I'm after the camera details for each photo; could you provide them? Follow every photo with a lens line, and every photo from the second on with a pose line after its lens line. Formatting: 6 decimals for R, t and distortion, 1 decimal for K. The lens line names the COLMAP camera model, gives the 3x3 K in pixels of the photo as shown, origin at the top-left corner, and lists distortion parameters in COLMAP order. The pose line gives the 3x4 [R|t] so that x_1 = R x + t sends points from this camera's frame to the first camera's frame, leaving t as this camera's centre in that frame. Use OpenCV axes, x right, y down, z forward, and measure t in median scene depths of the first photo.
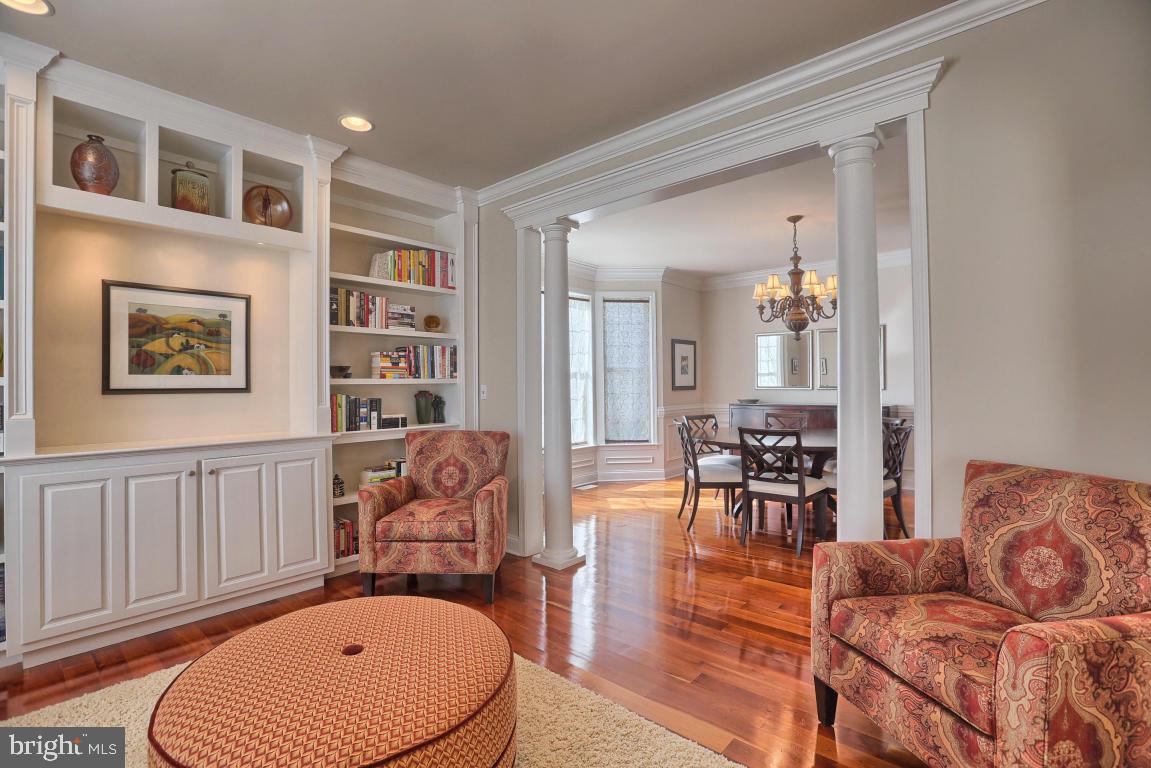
lens RADIAL K [[536.3, 0, 565.3], [0, 536.3, 389.8], [0, 0, 1]] dist [-0.009302, 0.001851]
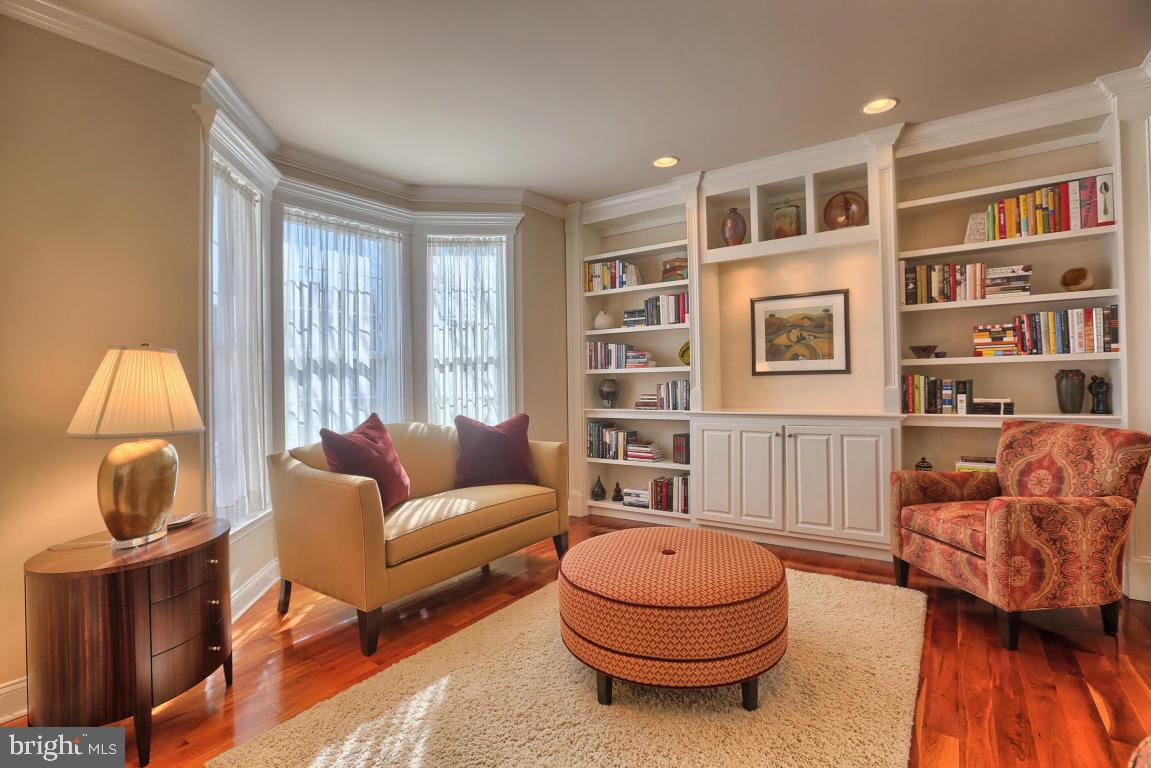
lens RADIAL K [[547.3, 0, 580.5], [0, 547.3, 378.7], [0, 0, 1]] dist [-0.017194, 0.000560]
pose [[0.136155, 0.006366, -0.990667, 0.486608], [0.012897, 0.999883, 0.008198, -0.000951], [0.990604, -0.013892, 0.136057, 0.263950]]
